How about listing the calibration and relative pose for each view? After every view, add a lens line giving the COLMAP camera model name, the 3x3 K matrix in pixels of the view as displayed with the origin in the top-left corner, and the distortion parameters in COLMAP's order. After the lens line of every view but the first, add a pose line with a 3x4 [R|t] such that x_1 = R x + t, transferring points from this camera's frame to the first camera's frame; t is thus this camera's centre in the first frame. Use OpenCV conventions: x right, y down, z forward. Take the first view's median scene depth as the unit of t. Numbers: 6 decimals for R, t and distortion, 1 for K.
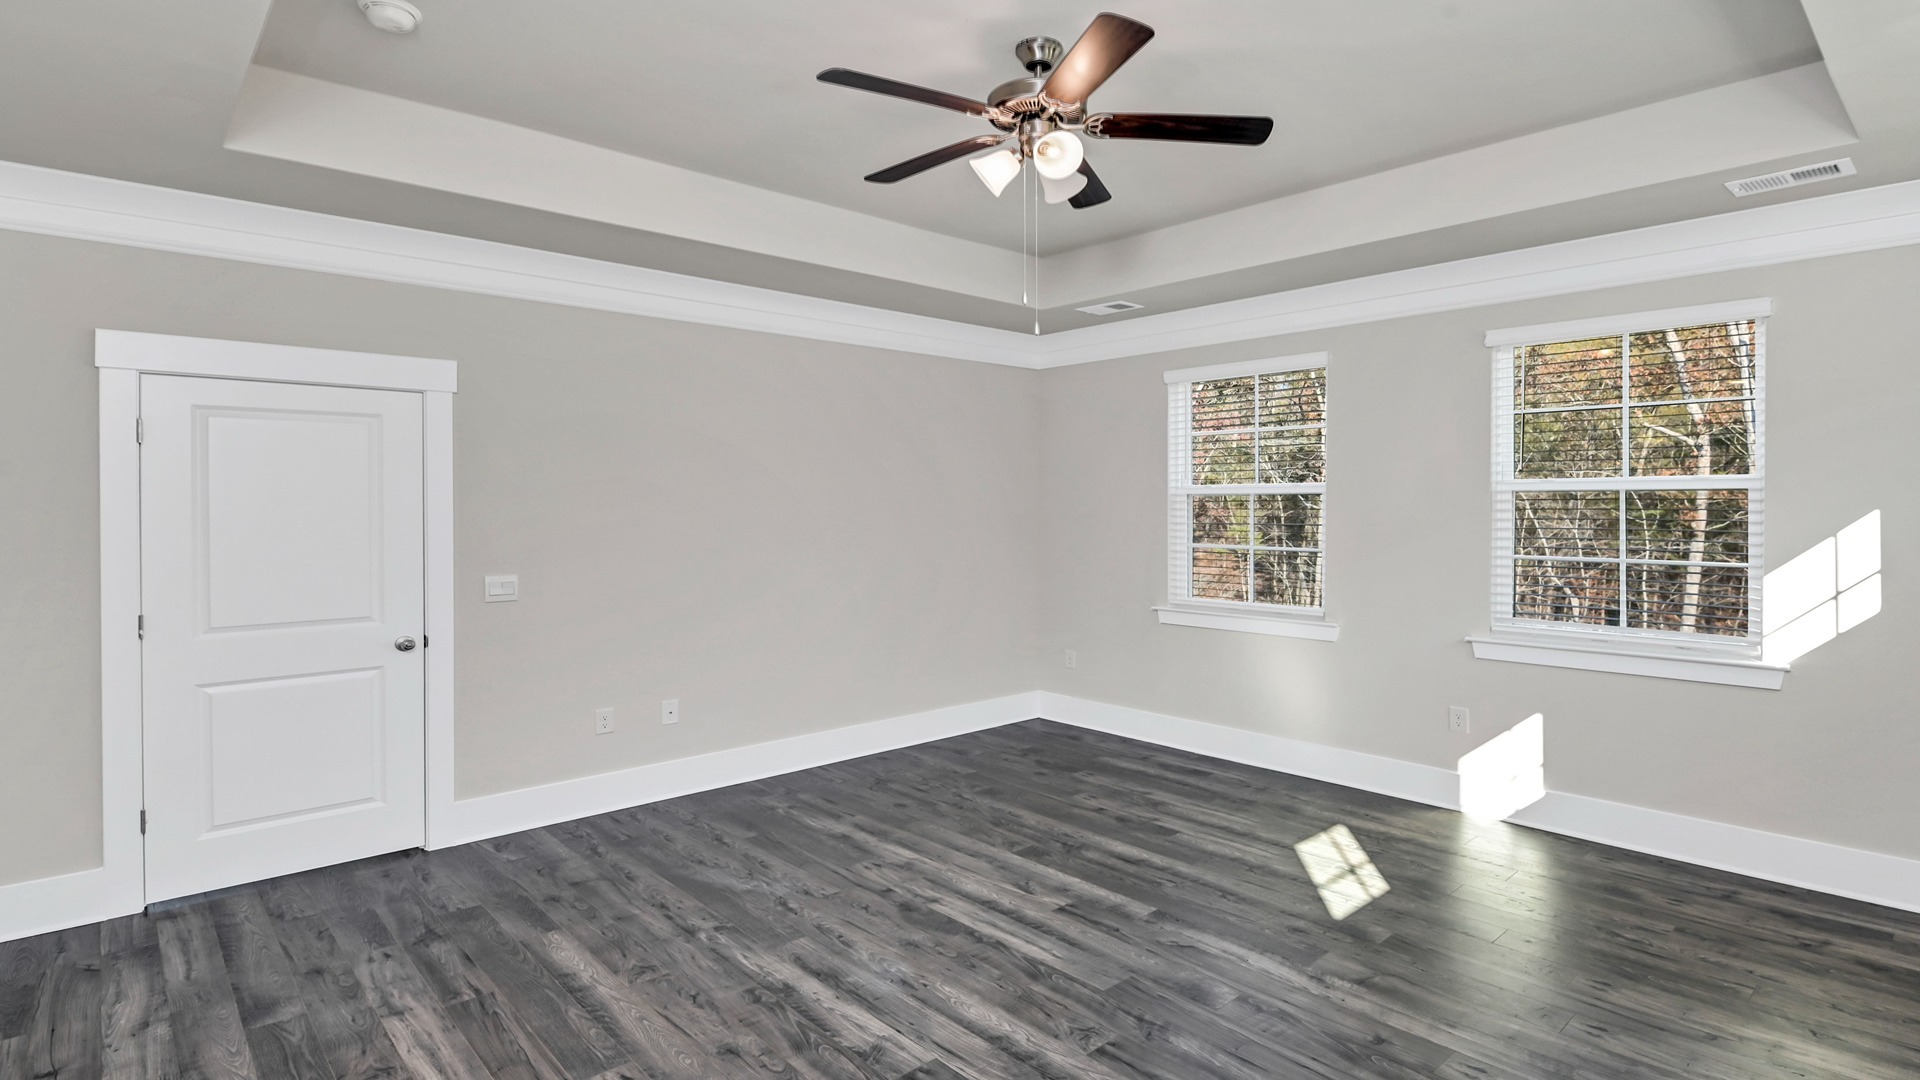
lens RADIAL K [[956.3, 0, 972.0], [0, 956.3, 526.6], [0, 0, 1]] dist [0.001097, -0.000462]
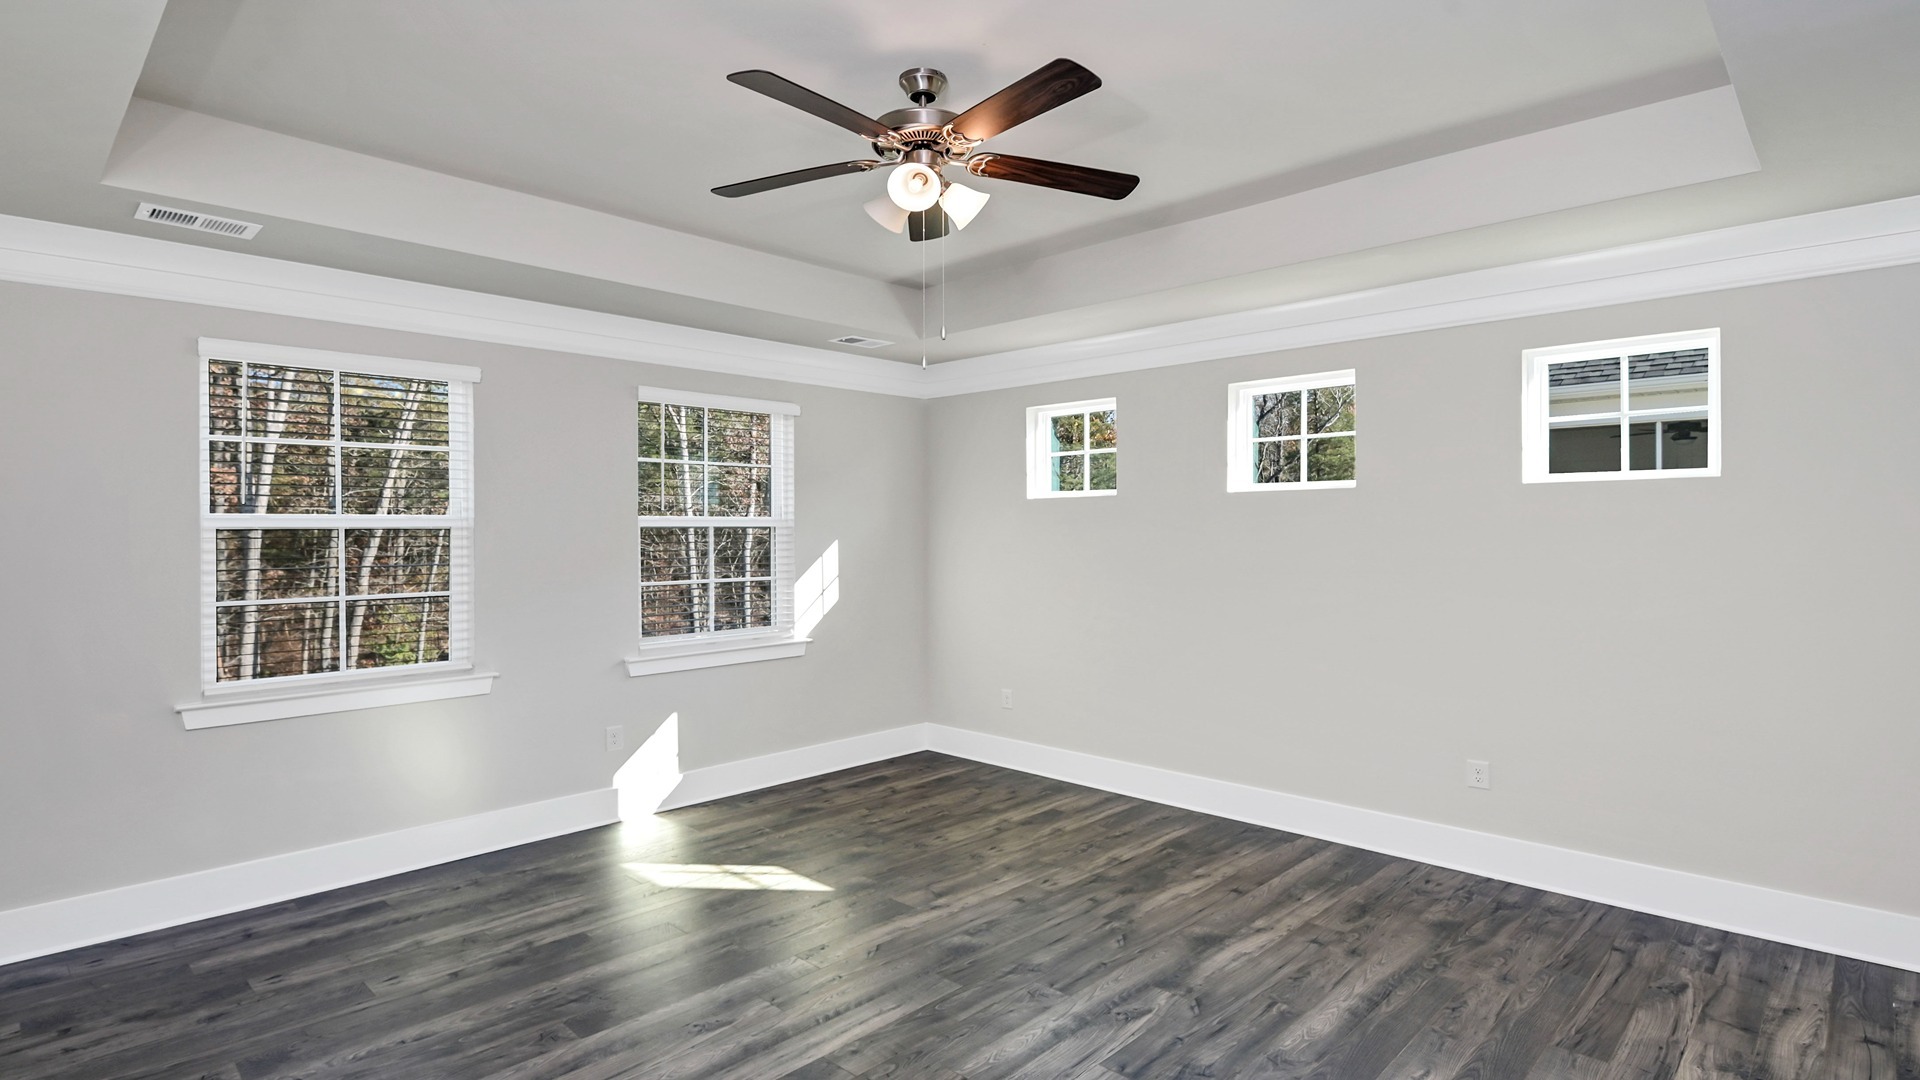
lens RADIAL K [[956.3, 0, 972.0], [0, 956.3, 526.6], [0, 0, 1]] dist [0.001097, -0.000462]
pose [[-0.061800, 0.009884, 0.998040, -0.730953], [0.033784, 0.999399, -0.007805, -0.018017], [-0.997517, 0.033235, -0.062096, 0.805781]]
